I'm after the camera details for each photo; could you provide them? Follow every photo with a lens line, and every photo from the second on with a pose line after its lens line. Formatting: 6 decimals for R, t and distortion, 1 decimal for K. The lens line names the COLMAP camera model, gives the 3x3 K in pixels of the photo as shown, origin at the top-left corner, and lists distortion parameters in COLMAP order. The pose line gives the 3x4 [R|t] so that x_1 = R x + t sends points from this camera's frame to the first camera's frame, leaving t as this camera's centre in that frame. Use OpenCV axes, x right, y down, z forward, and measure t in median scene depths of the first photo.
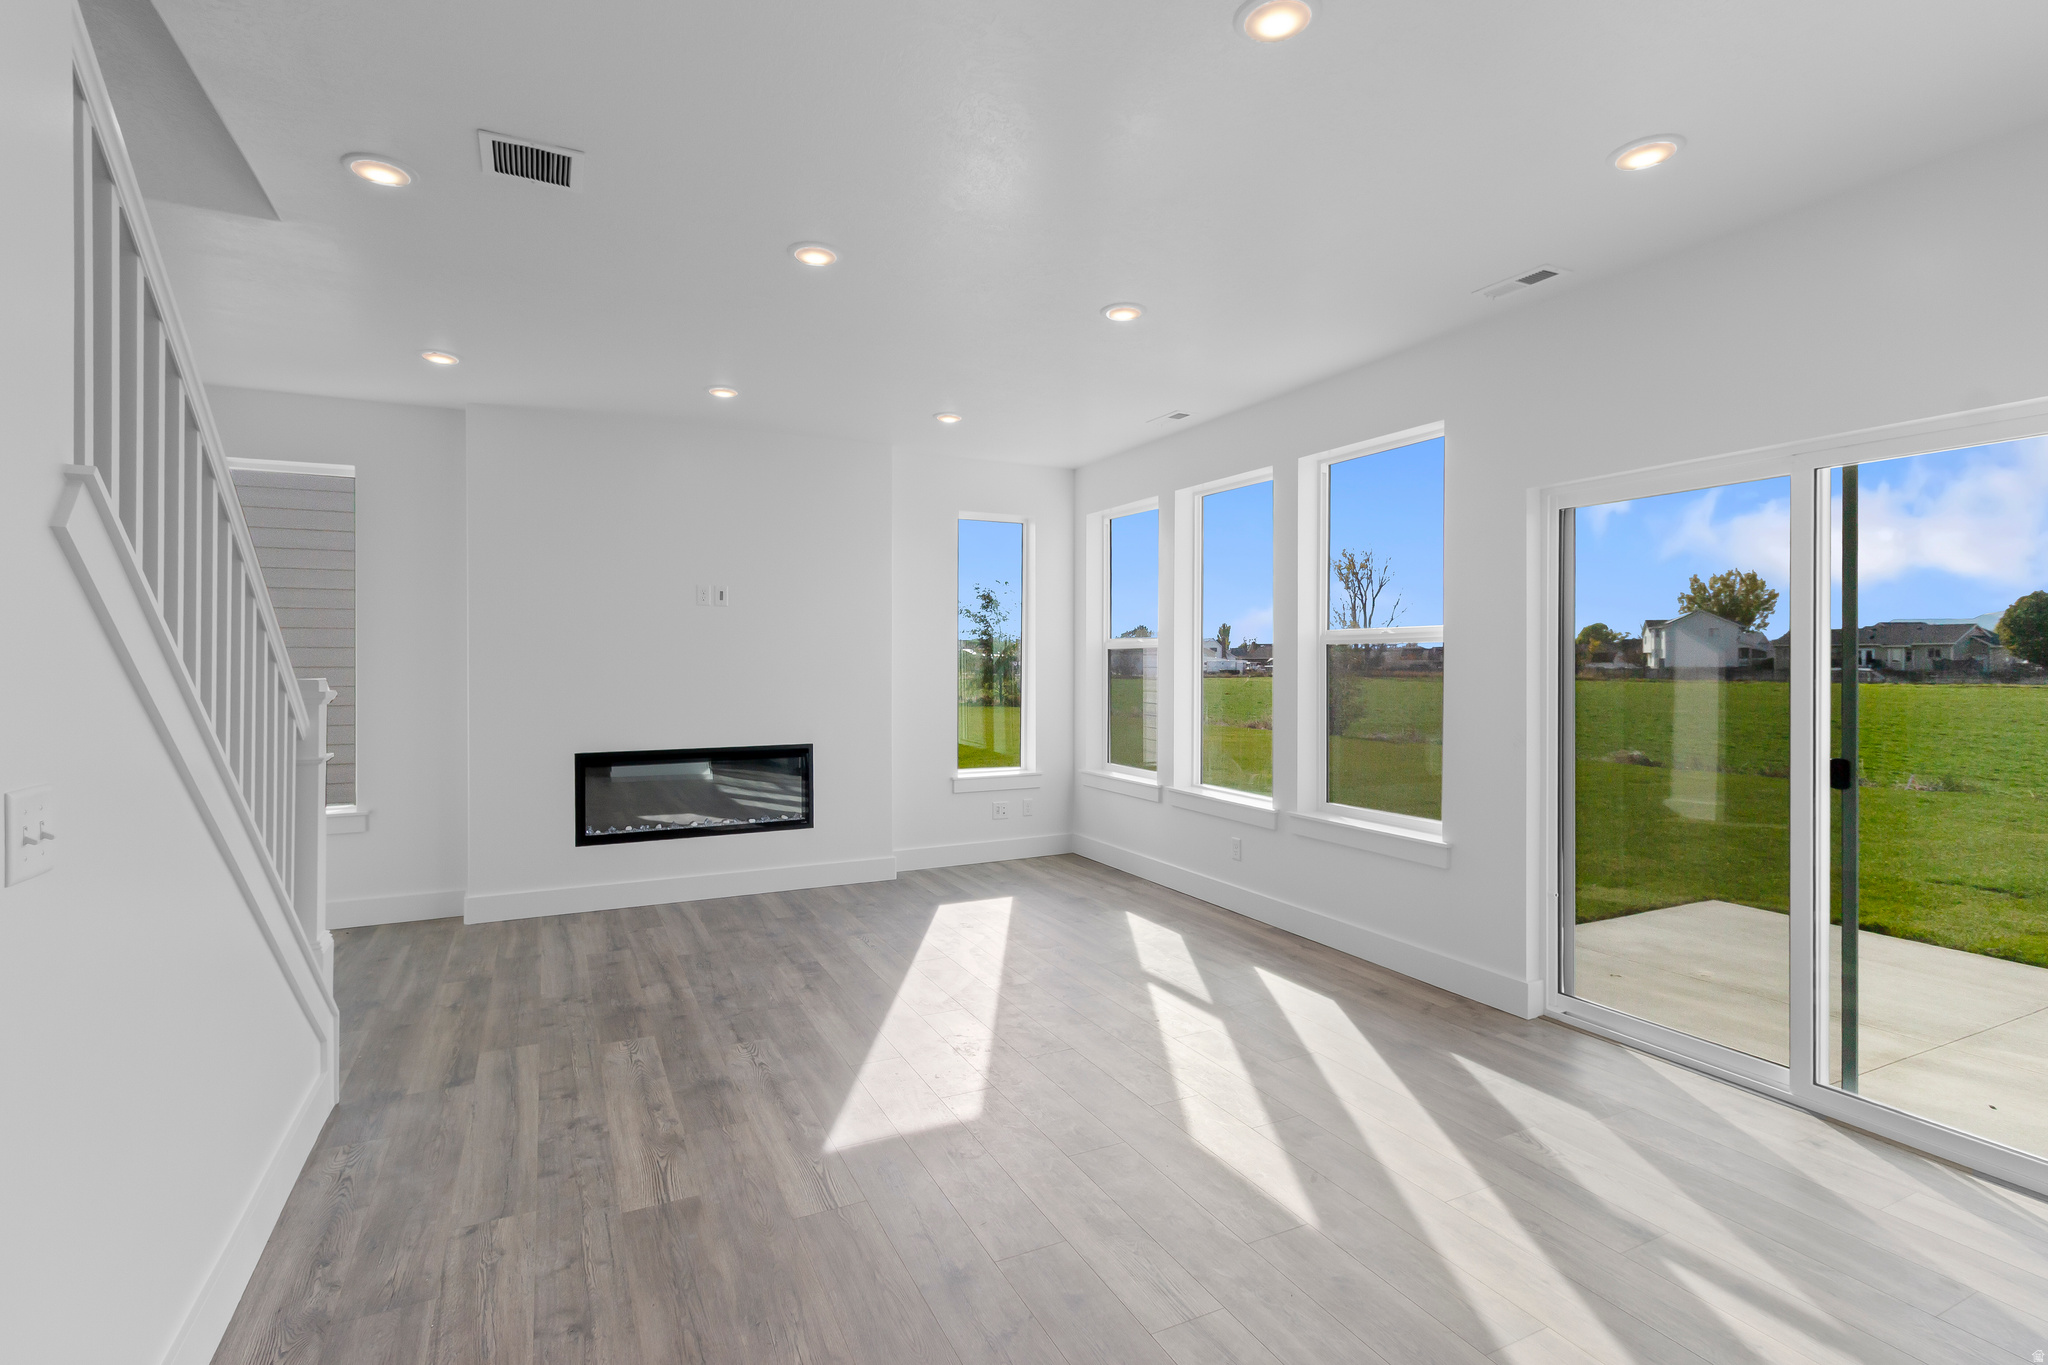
lens RADIAL K [[971.3, 0, 1025.1], [0, 971.3, 668.1], [0, 0, 1]] dist [0.002427, 0.000041]
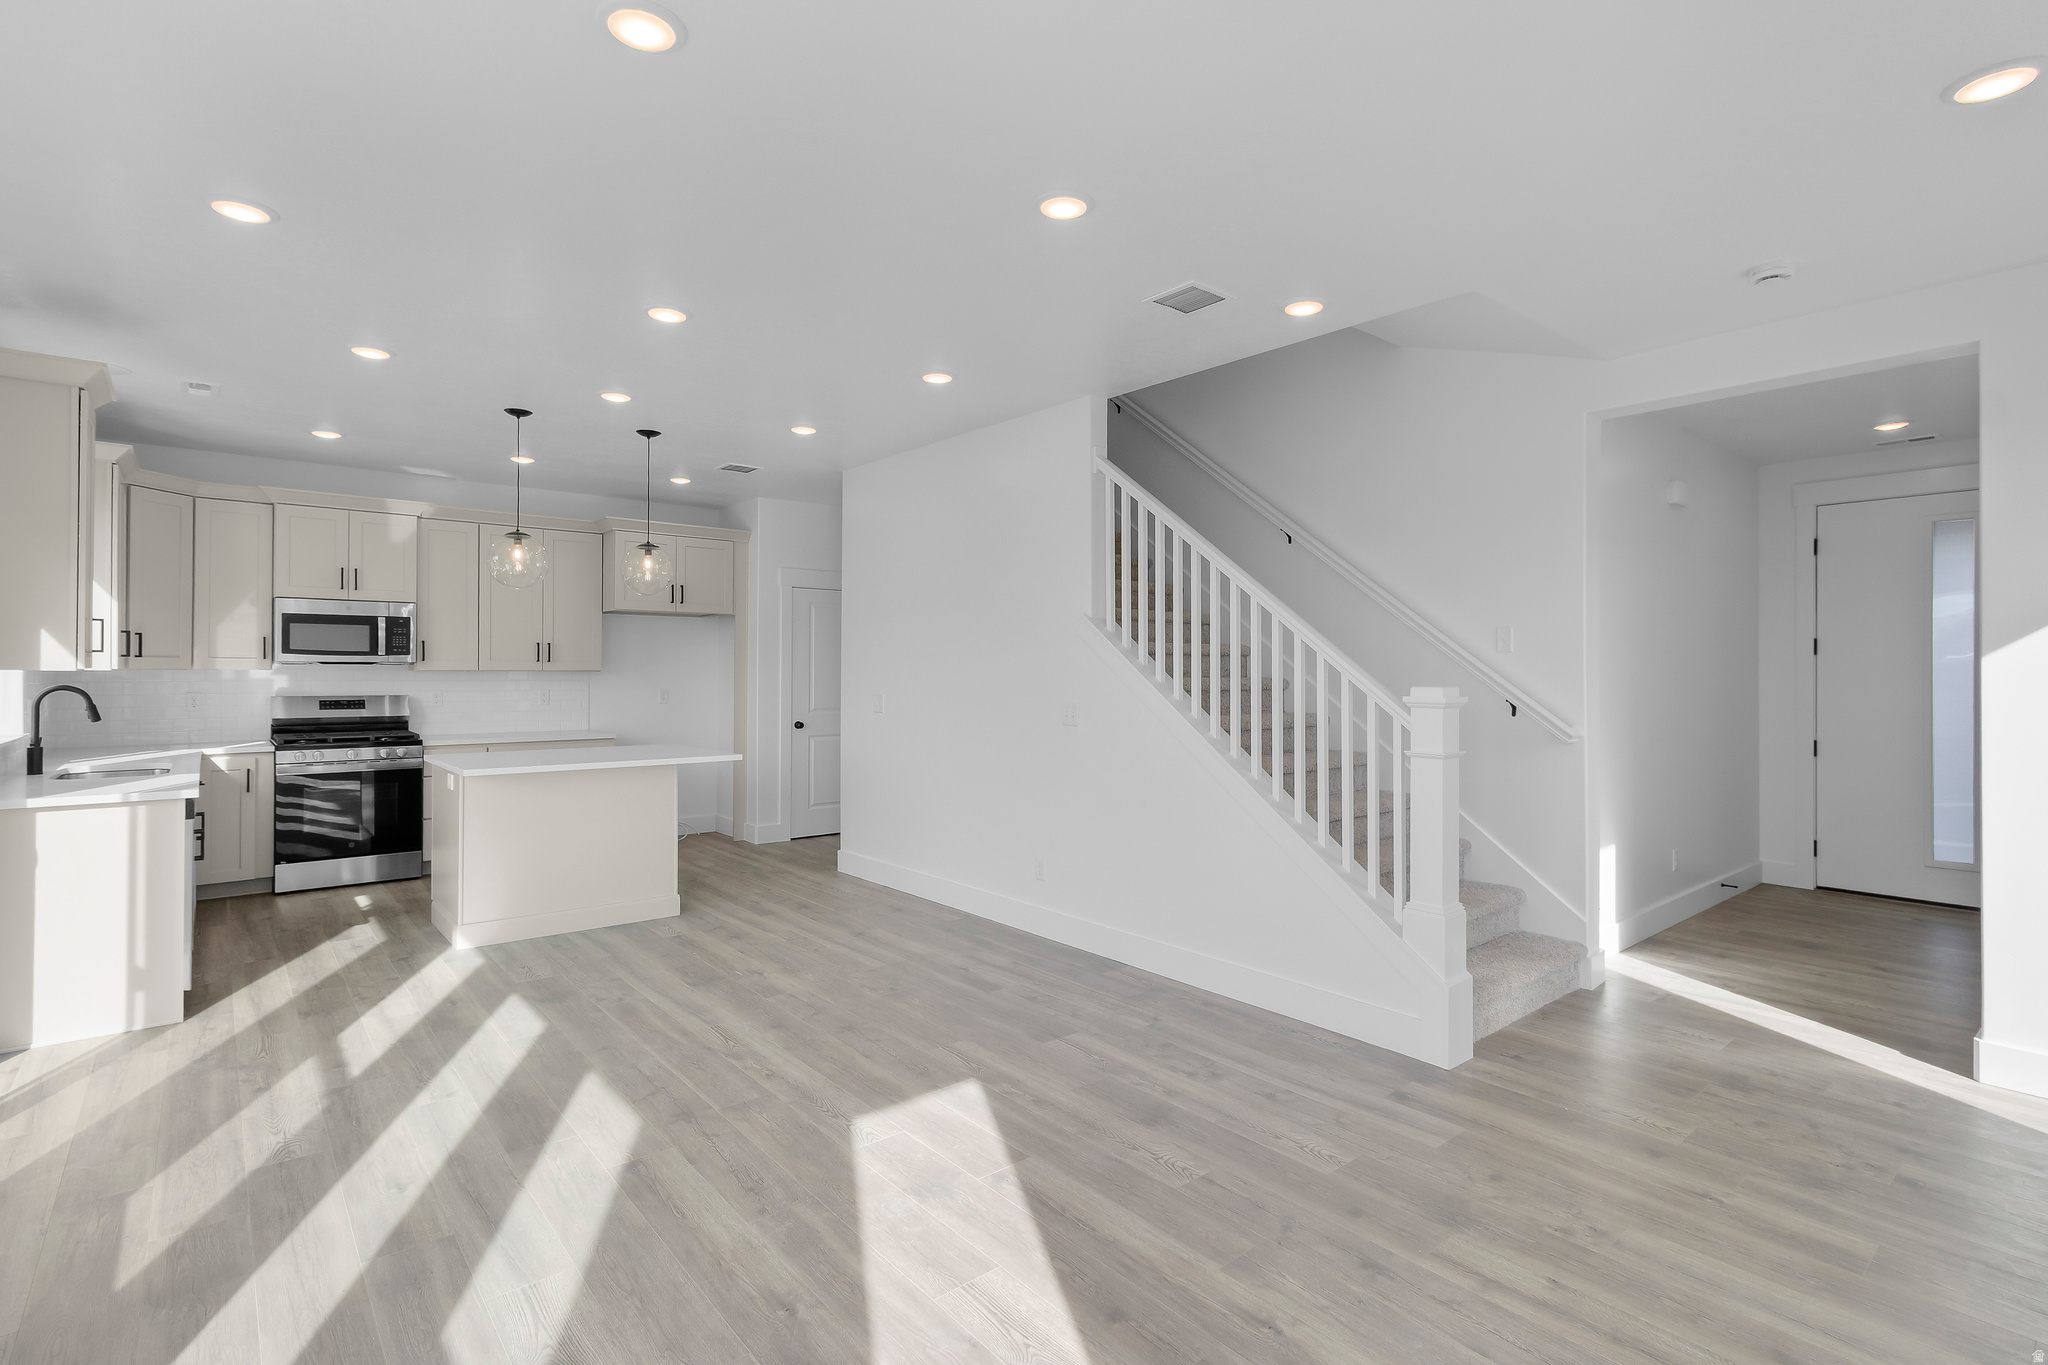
lens RADIAL K [[971.3, 0, 1025.1], [0, 971.3, 668.1], [0, 0, 1]] dist [0.002427, 0.000041]
pose [[-0.971495, -0.005316, -0.237000, 0.023417], [-0.006984, 0.999956, 0.006200, -0.013865], [0.236957, 0.007678, -0.971490, 1.789627]]
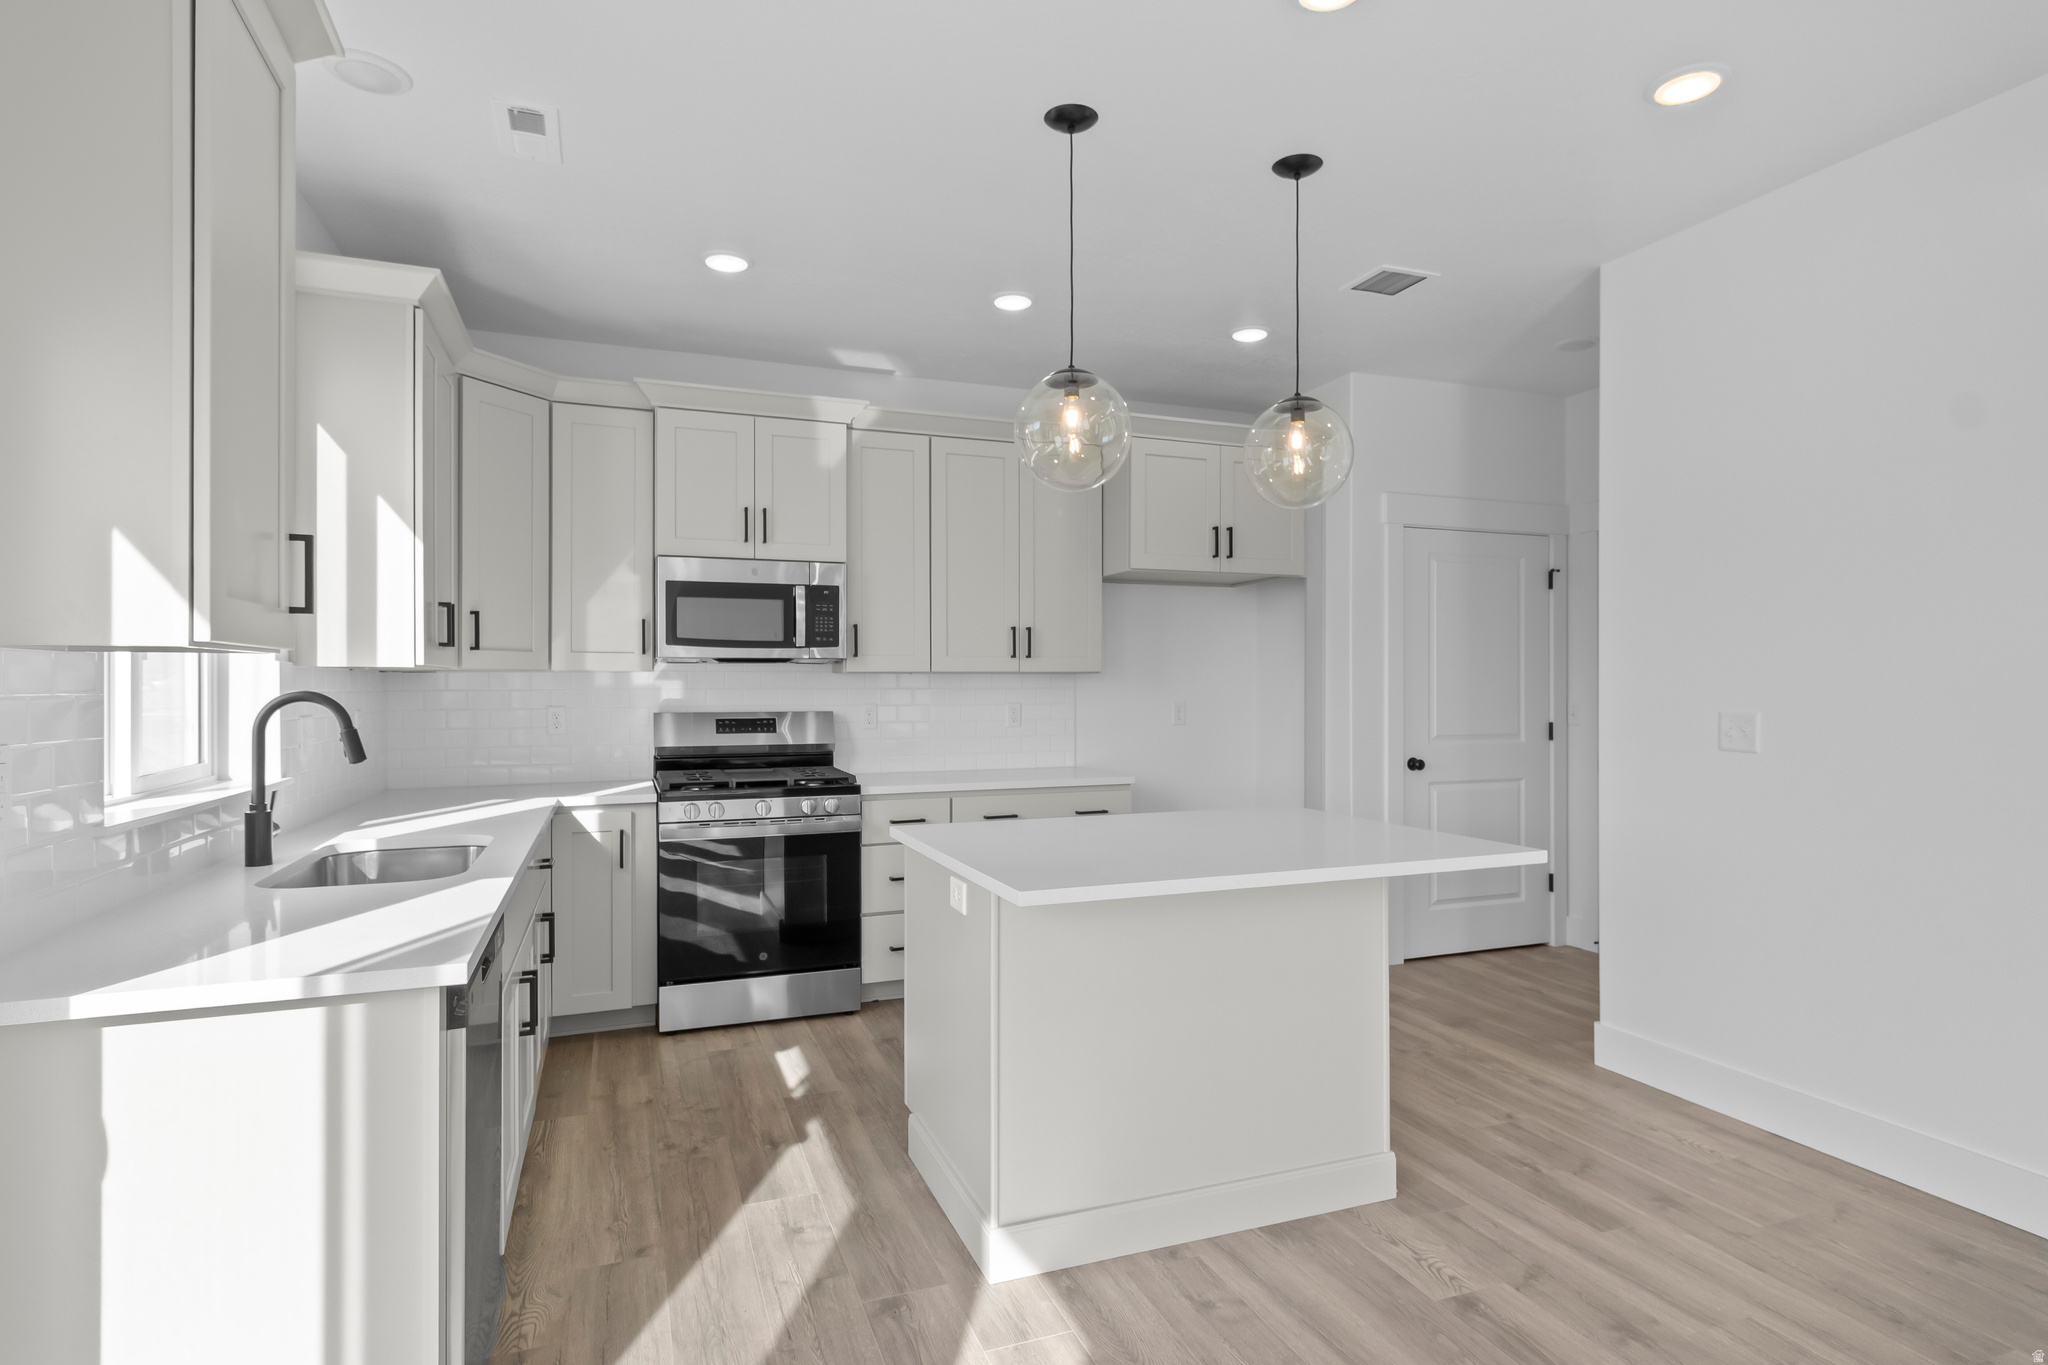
lens RADIAL K [[1066.3, 0, 1024.0], [0, 1066.3, 682.5], [0, 0, 1]] dist [-0.000482, -0.000222]
pose [[-0.995314, 0.001107, 0.096687, 0.402586], [0.001907, 0.999965, 0.008176, 0.014840], [-0.096675, 0.008322, -0.995281, 0.901186]]
